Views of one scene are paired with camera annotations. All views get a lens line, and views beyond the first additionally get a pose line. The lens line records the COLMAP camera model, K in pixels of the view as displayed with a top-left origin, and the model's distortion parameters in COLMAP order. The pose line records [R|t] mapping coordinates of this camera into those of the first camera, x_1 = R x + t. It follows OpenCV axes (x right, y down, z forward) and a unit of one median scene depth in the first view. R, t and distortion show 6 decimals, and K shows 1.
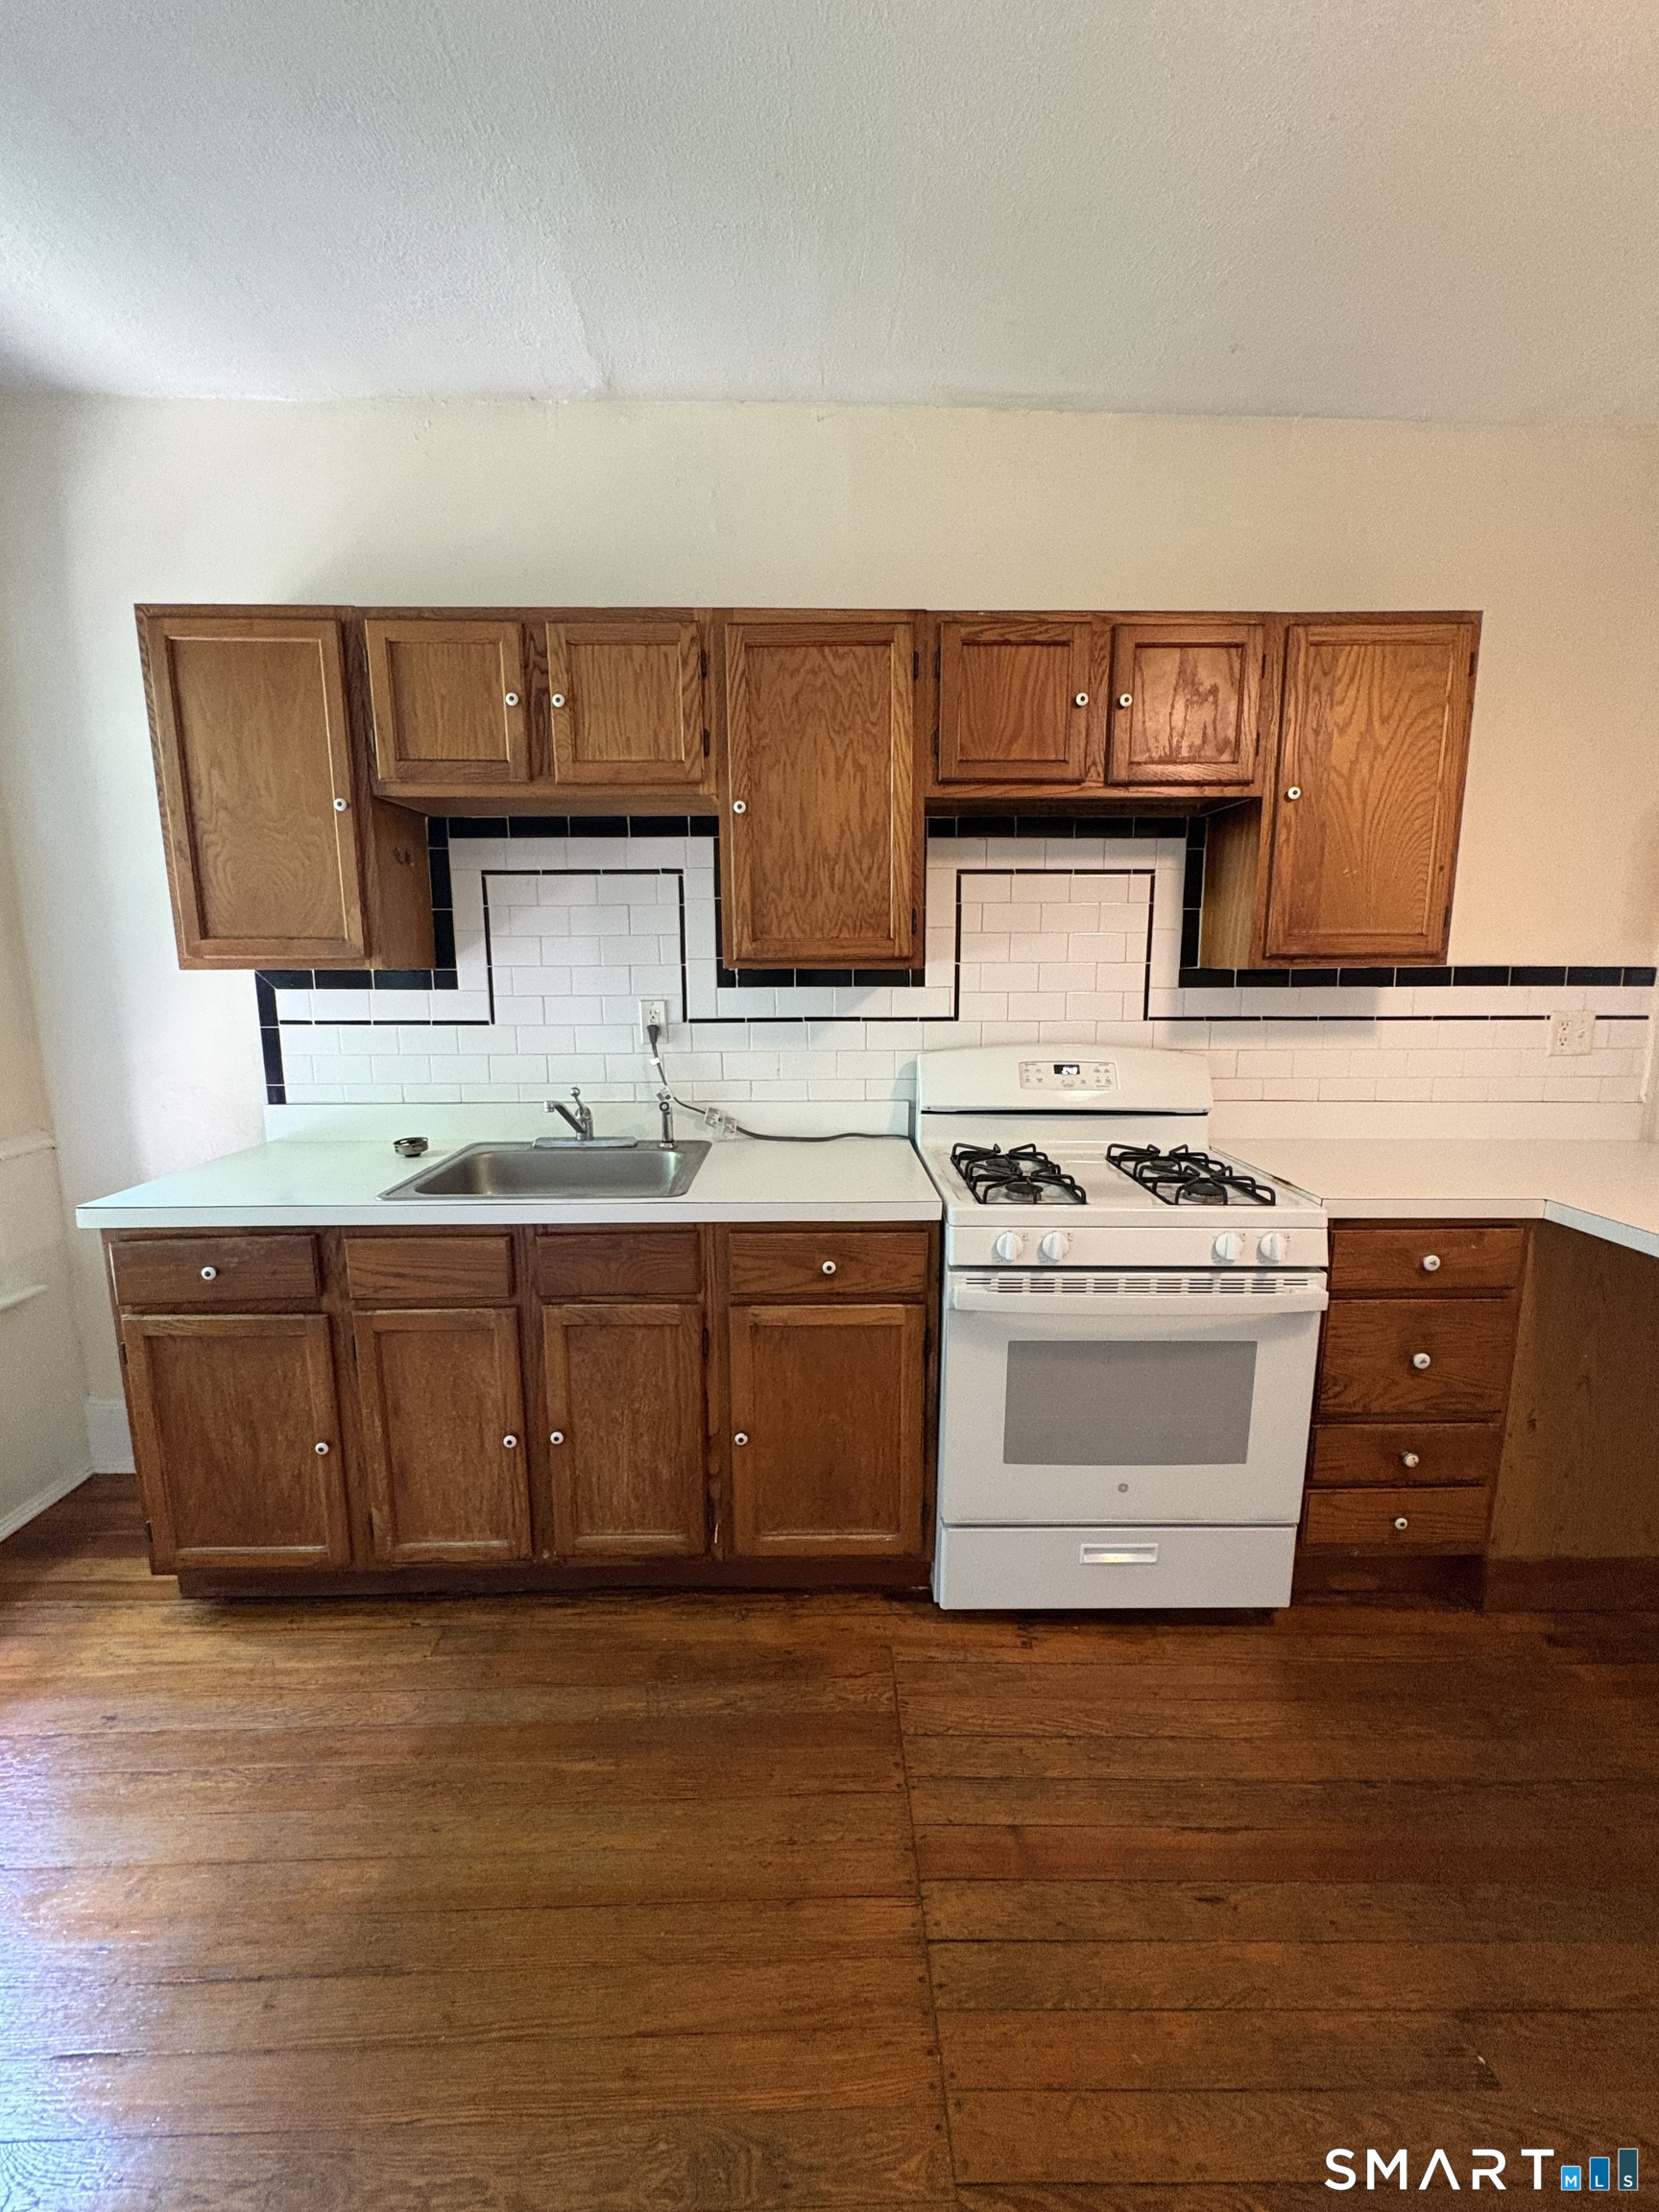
lens RADIAL K [[881.4, 0, 829.5], [0, 881.4, 1106.0], [0, 0, 1]] dist [-0.001027, -0.000019]
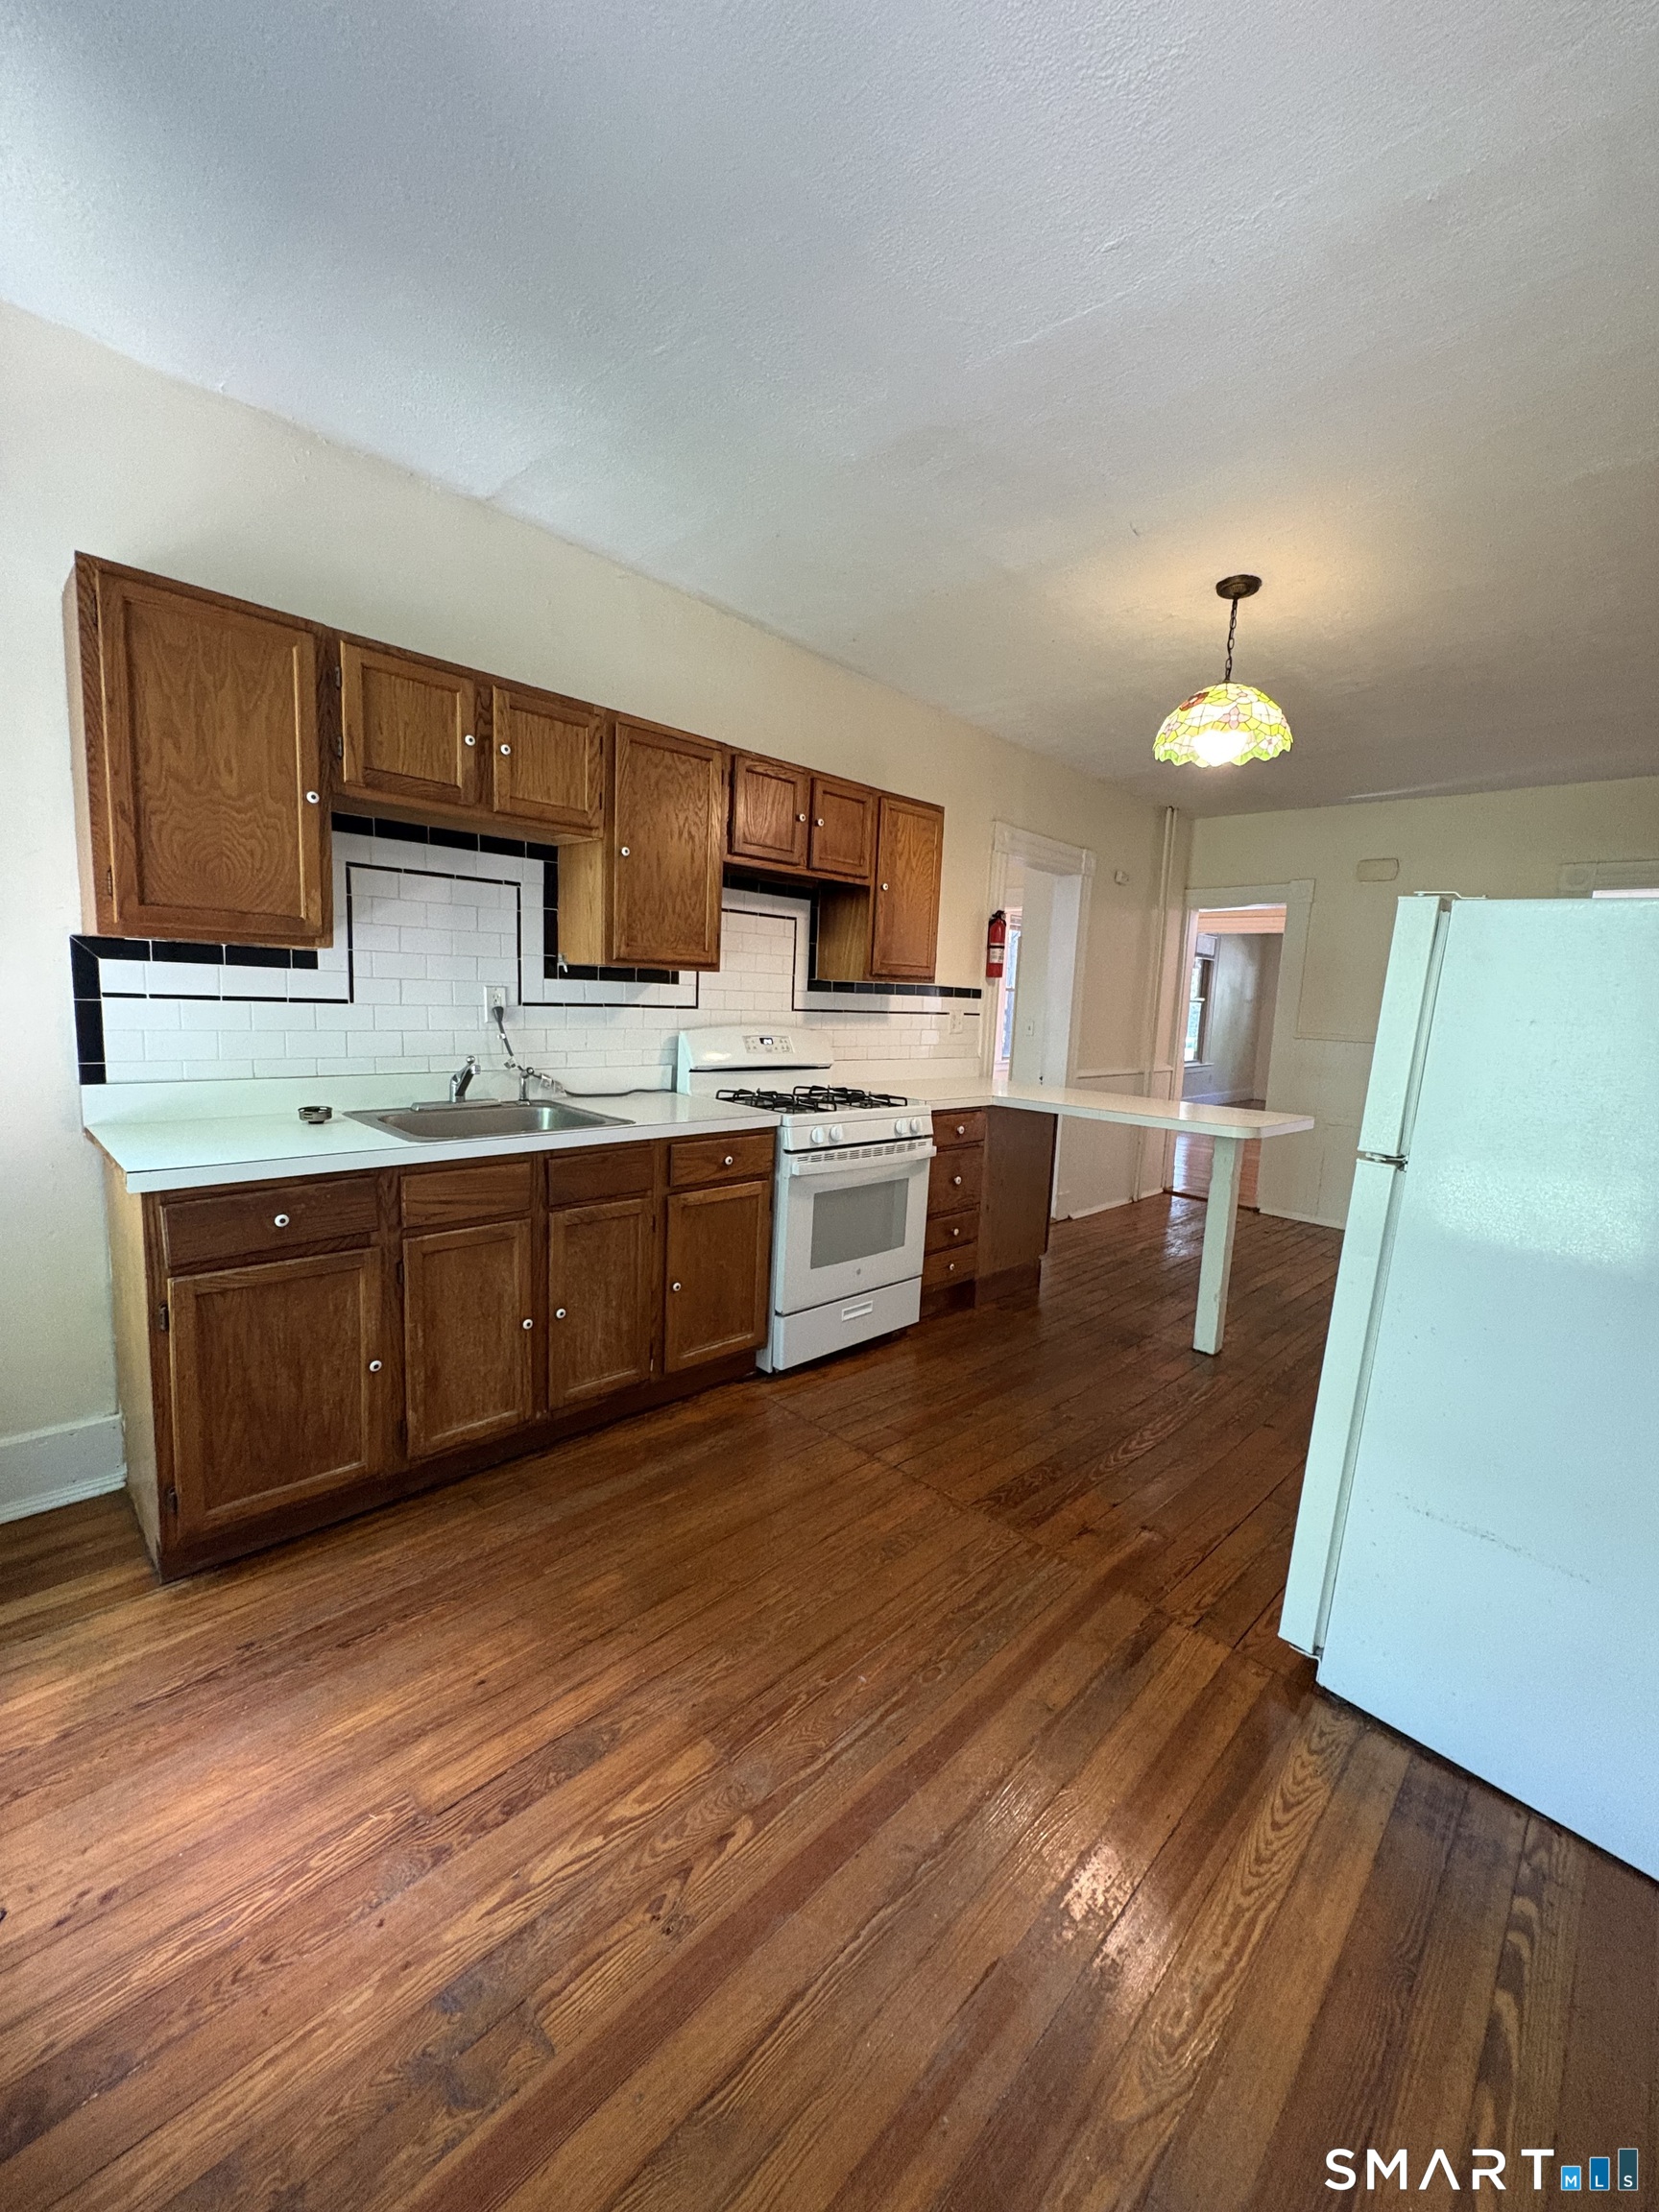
lens RADIAL K [[881.4, 0, 829.5], [0, 881.4, 1106.0], [0, 0, 1]] dist [-0.001027, -0.000019]
pose [[0.715260, -0.056209, 0.696595, -0.890076], [0.067045, 0.997682, 0.011663, 0.075356], [-0.695635, 0.038361, 0.717370, -0.231057]]
